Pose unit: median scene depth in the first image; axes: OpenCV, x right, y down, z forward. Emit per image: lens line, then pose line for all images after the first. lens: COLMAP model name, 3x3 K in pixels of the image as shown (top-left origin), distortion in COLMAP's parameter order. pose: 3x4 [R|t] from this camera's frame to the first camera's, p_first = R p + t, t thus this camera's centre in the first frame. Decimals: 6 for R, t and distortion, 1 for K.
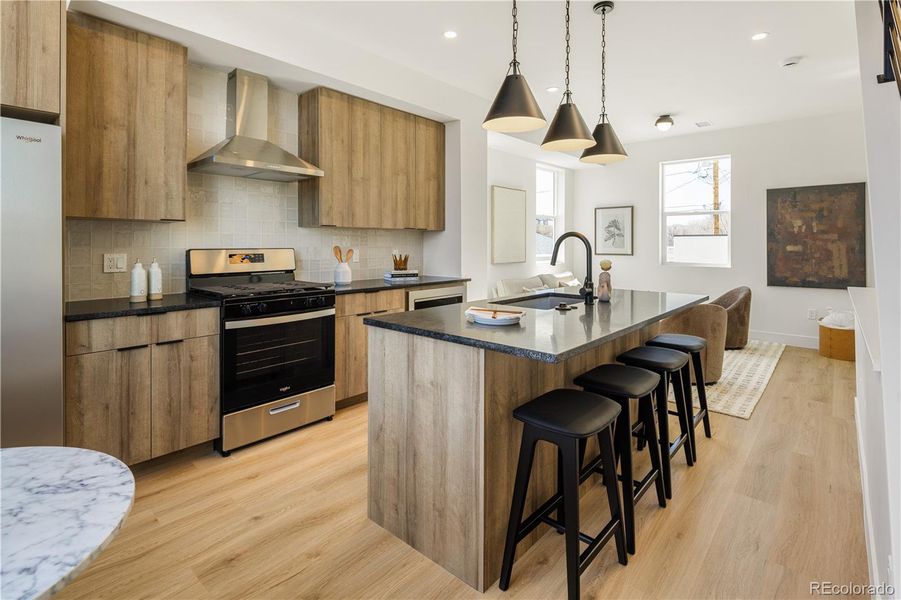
lens RADIAL K [[450.3, 0, 453.6], [0, 450.3, 243.8], [0, 0, 1]] dist [-0.001191, 0.000239]
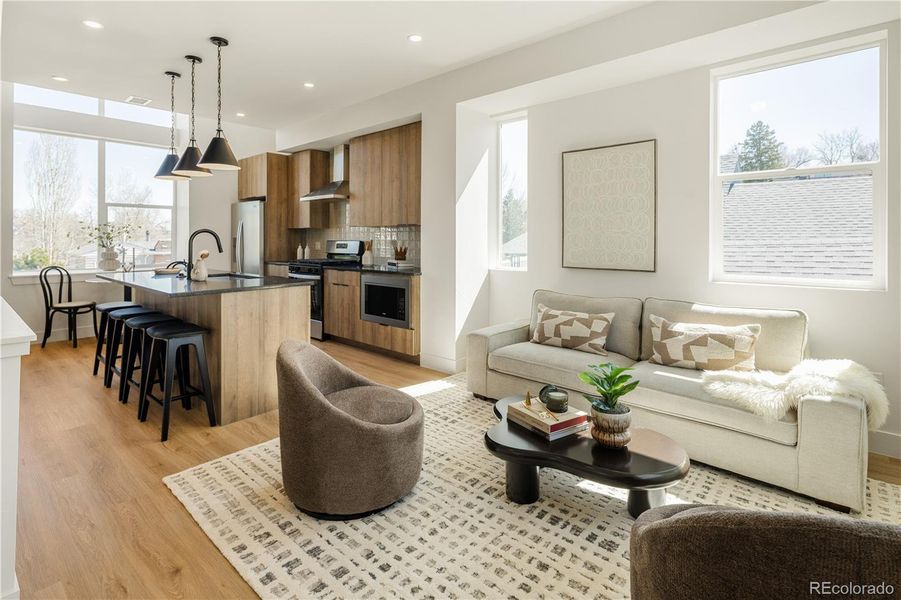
lens RADIAL K [[444.7, 0, 445.2], [0, 444.7, 238.3], [0, 0, 1]] dist [0.001480, -0.000601]
pose [[-0.026250, -0.002624, -0.999652, 0.874405], [-0.001835, 0.999995, -0.002577, 0.003160], [0.999654, 0.001767, -0.026254, 0.951724]]
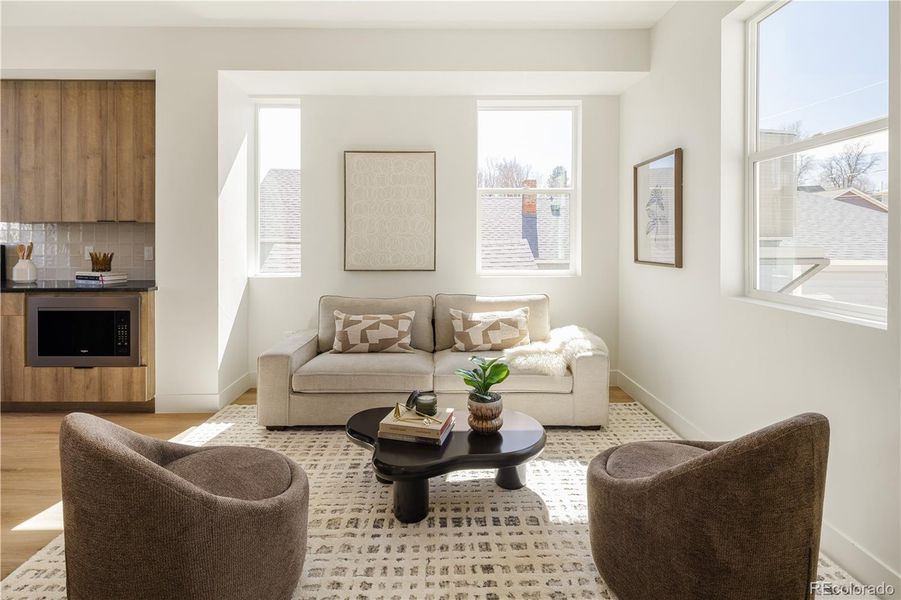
lens RADIAL K [[442.0, 0, 448.6], [0, 442.0, 244.1], [0, 0, 1]] dist [0.002157, -0.000489]
pose [[0.665085, 0.003196, -0.746760, 0.764730], [-0.000252, 0.999992, 0.004056, 0.003703], [0.746767, -0.002509, 0.665081, 0.773500]]
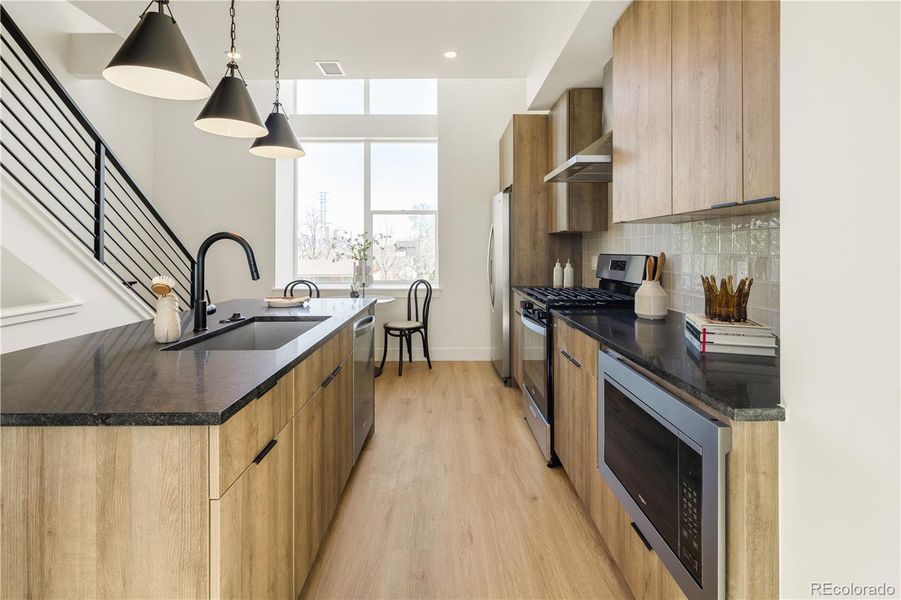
lens RADIAL K [[442.0, 0, 448.6], [0, 442.0, 244.1], [0, 0, 1]] dist [0.002157, -0.000489]
pose [[-0.746409, -0.012784, -0.665364, 0.244410], [-0.003845, 0.999882, -0.014899, 0.002738], [0.665476, -0.008562, -0.746370, 0.927861]]
